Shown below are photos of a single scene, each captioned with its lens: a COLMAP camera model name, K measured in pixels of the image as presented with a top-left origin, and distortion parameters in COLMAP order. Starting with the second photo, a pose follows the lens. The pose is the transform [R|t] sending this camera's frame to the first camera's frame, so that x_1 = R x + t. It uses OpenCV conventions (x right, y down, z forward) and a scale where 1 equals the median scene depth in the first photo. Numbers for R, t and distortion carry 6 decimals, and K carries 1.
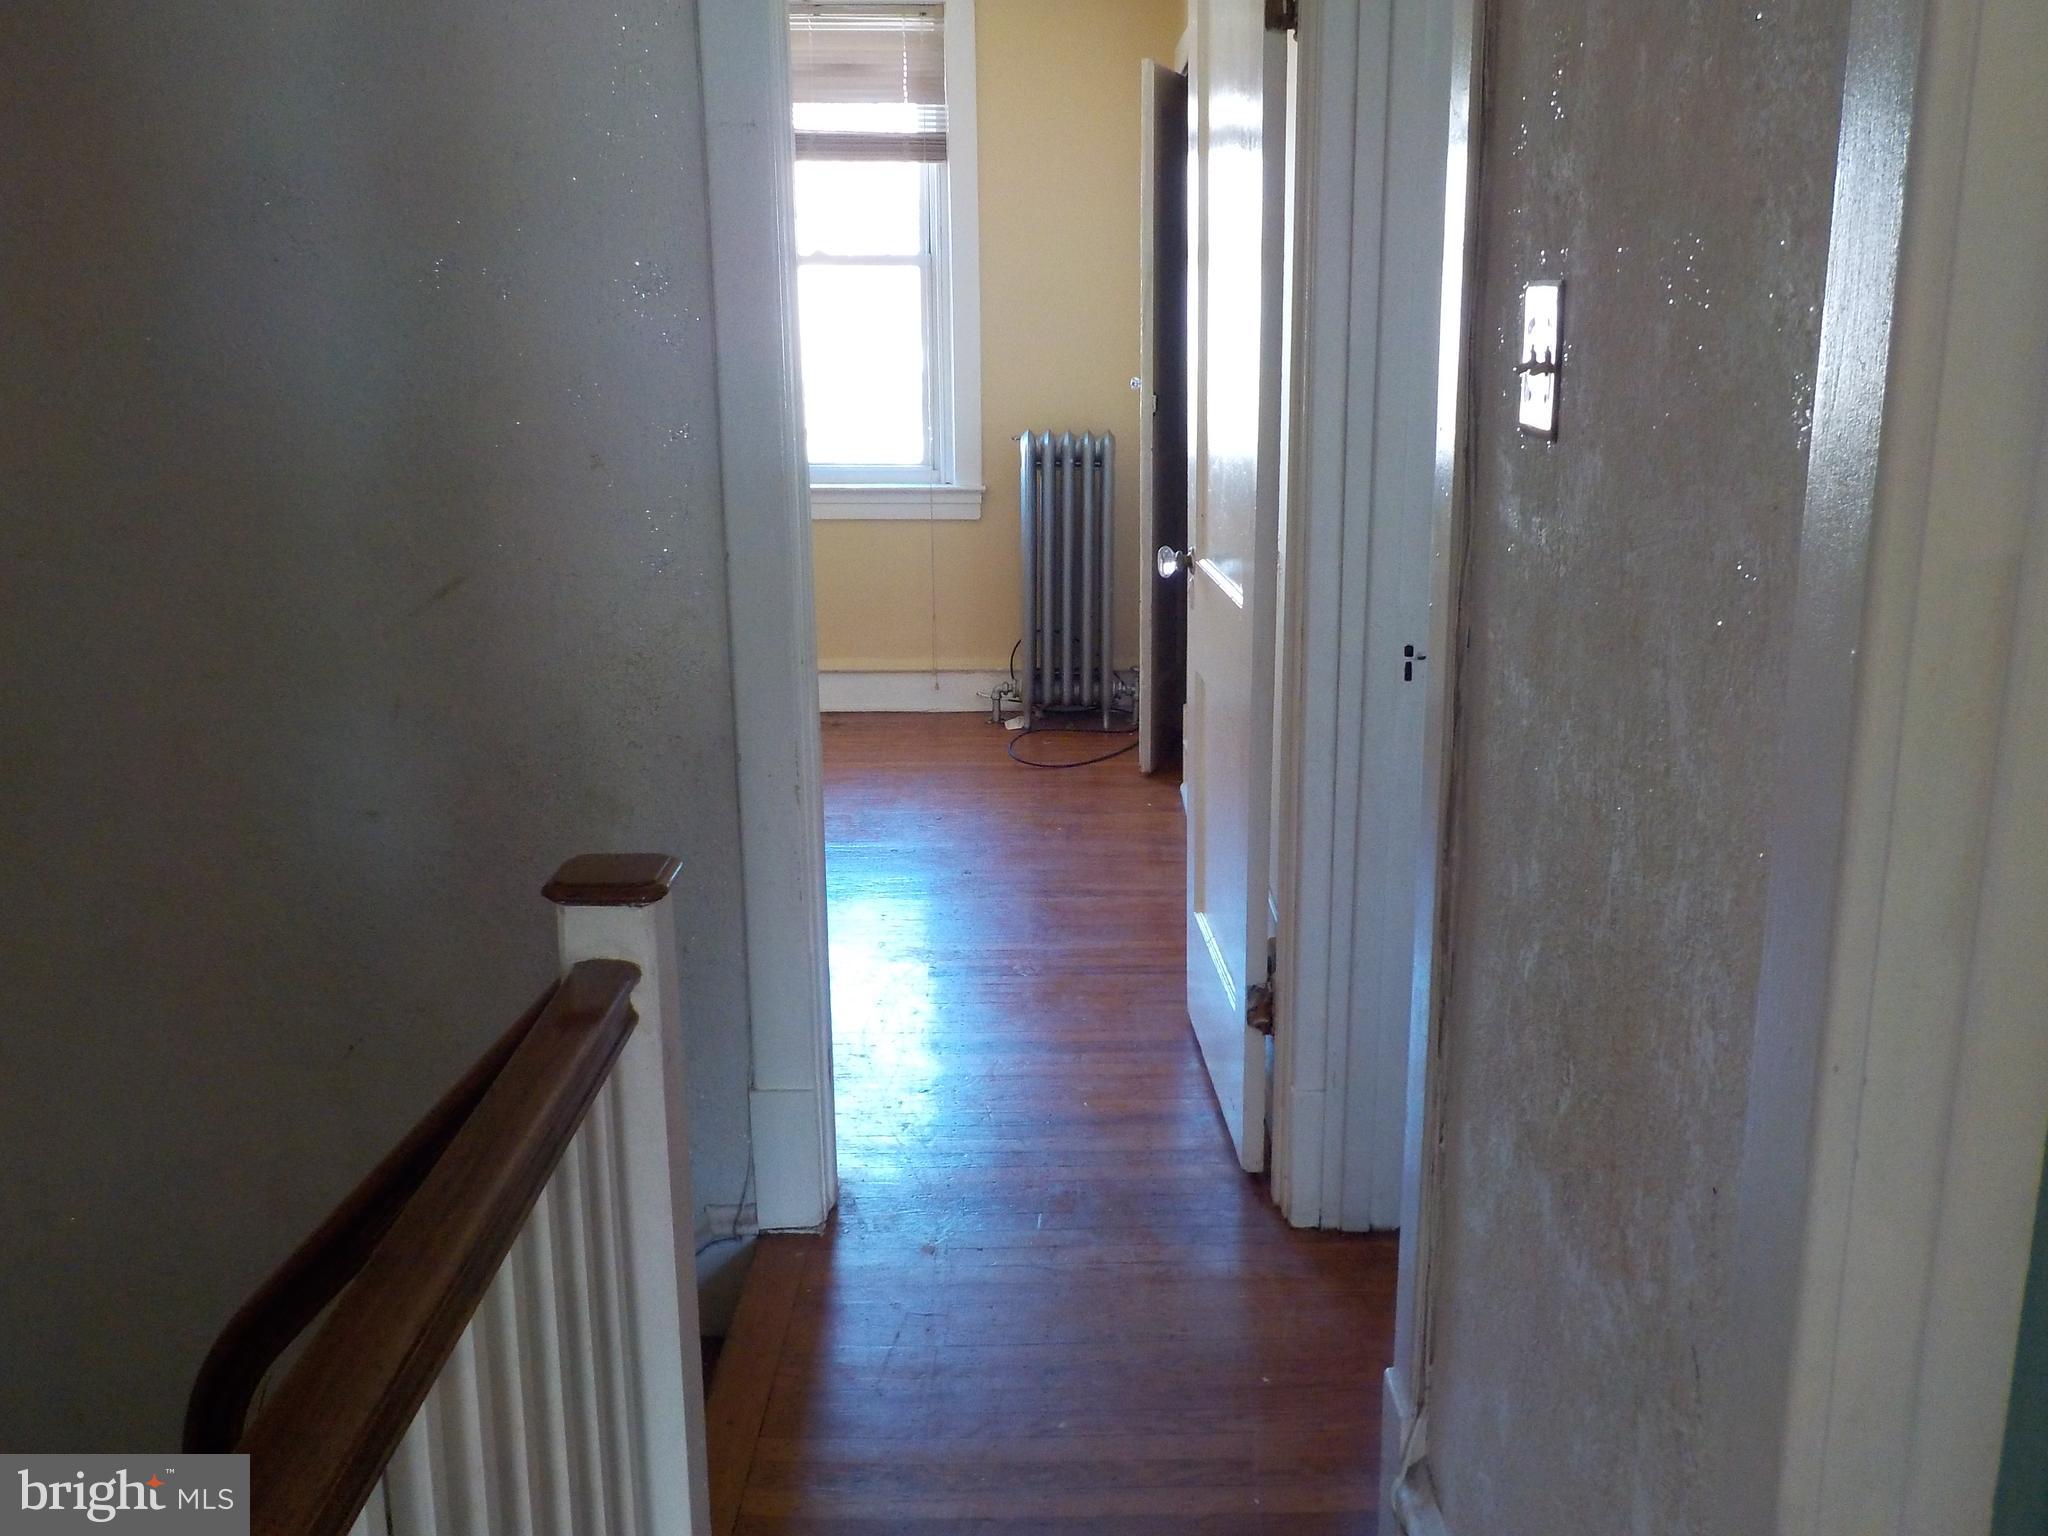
lens RADIAL K [[1861.6, 0, 1024.0], [0, 1861.6, 768.0], [0, 0, 1]] dist [-0.002376, 0.003696]
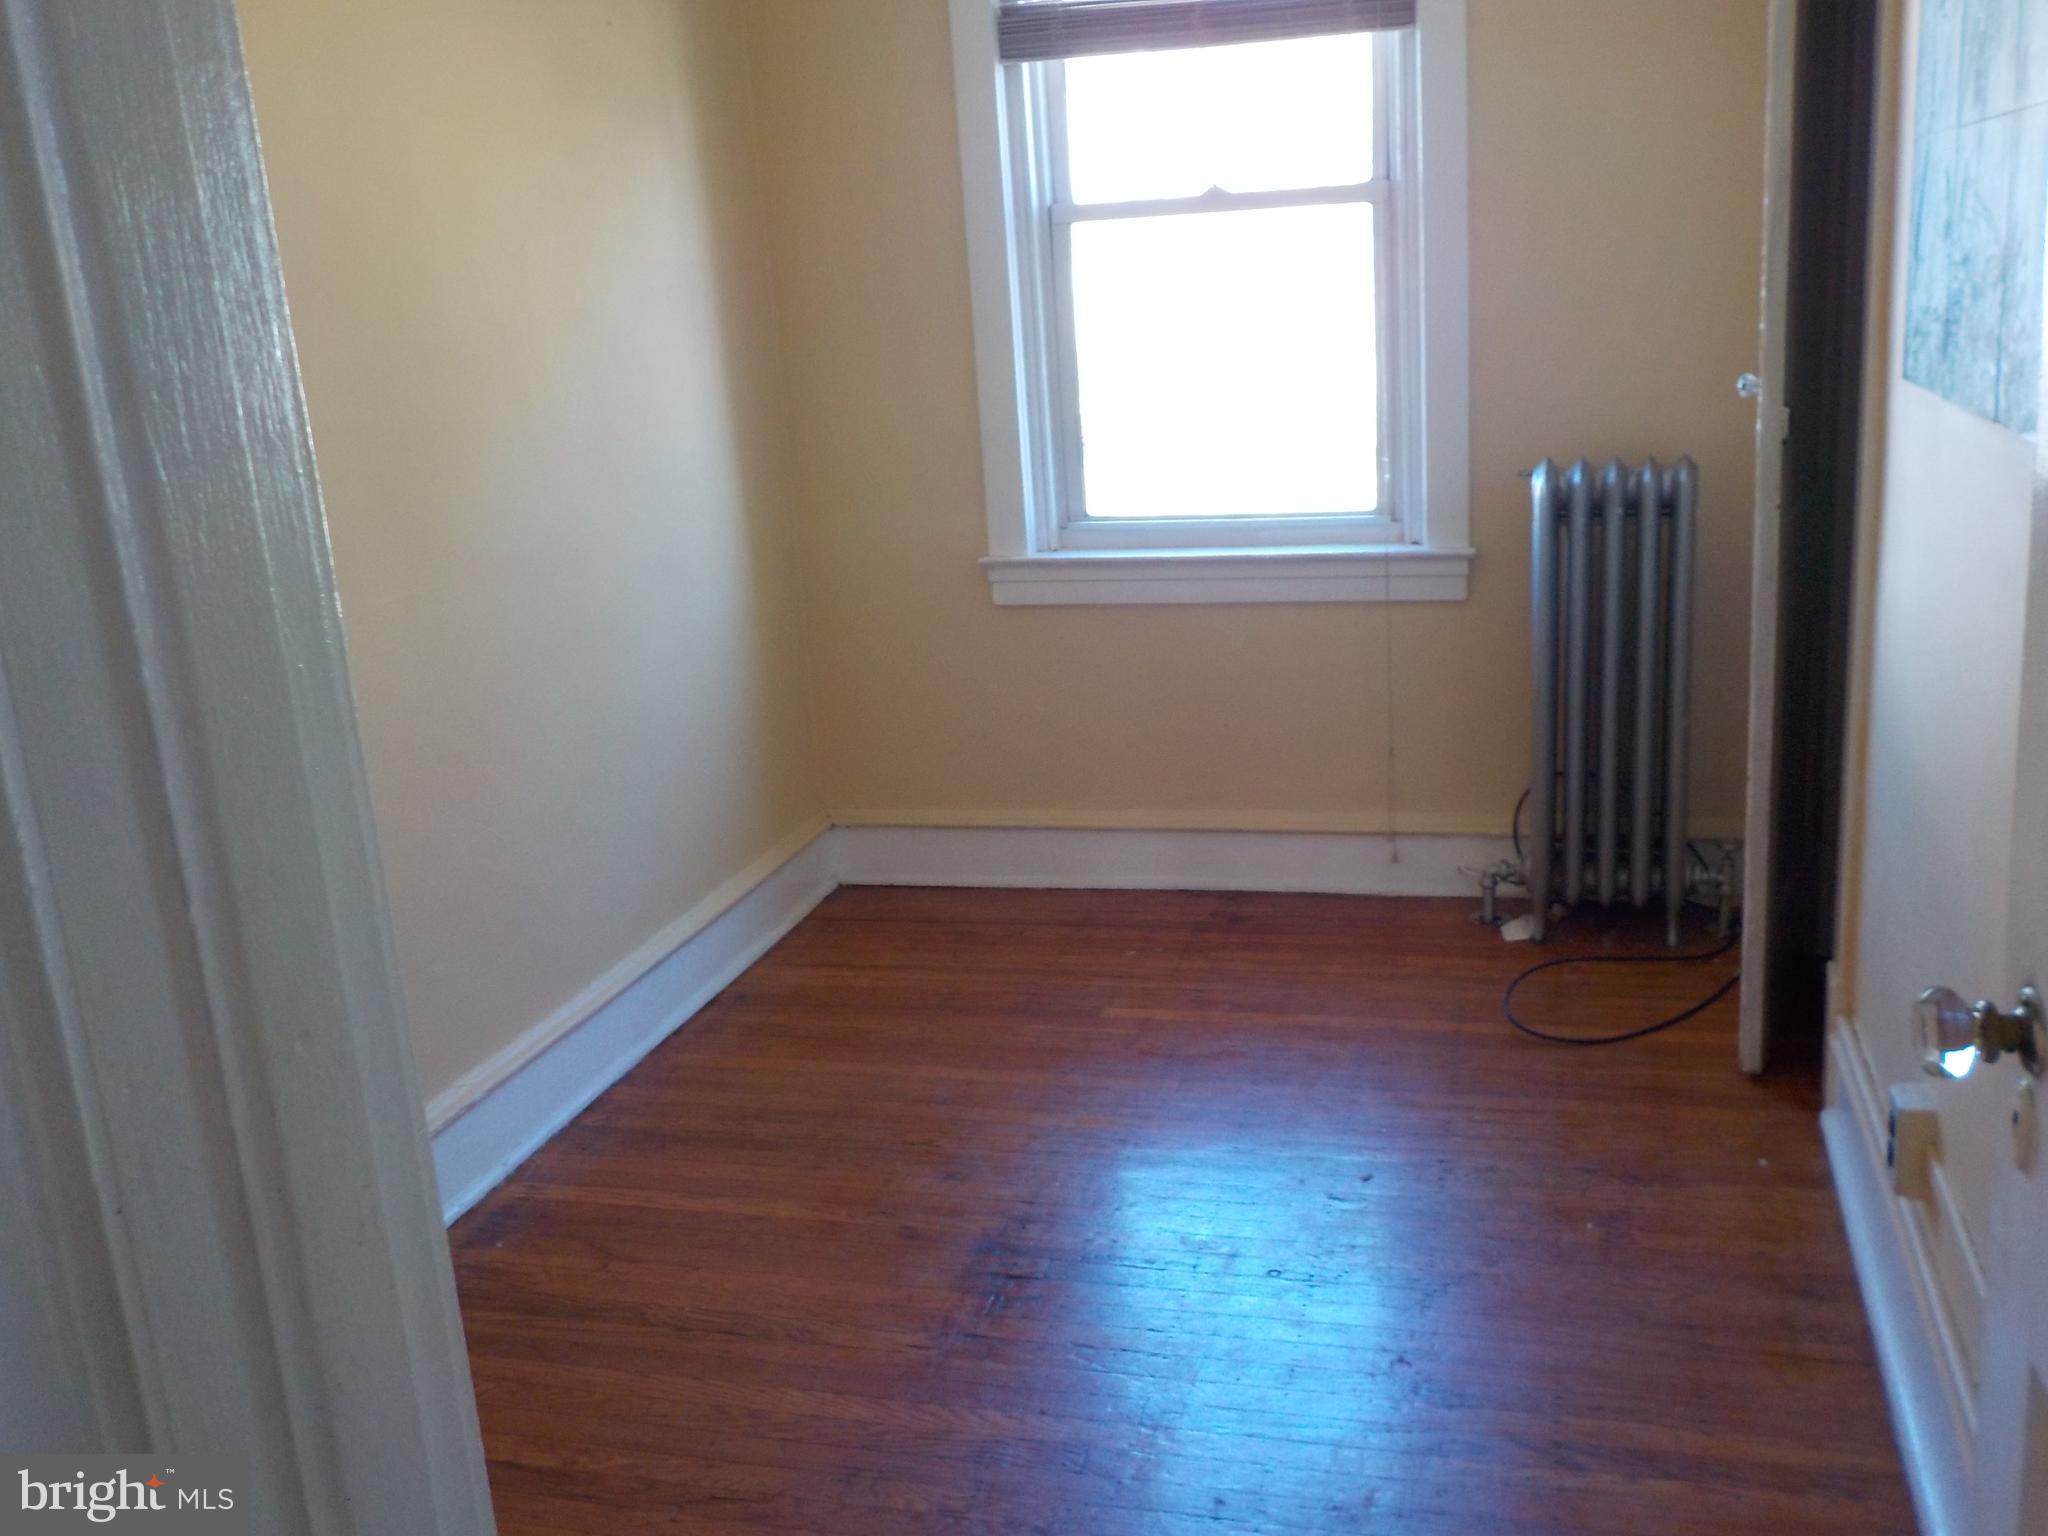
lens RADIAL K [[1861.6, 0, 1011.3], [0, 1861.6, 779.0], [0, 0, 1]] dist [0.009485, -0.011173]
pose [[0.959960, 0.013324, -0.279820, 0.006050], [-0.005497, 0.999572, 0.028738, -0.091510], [0.280083, -0.026049, 0.959622, 0.355192]]
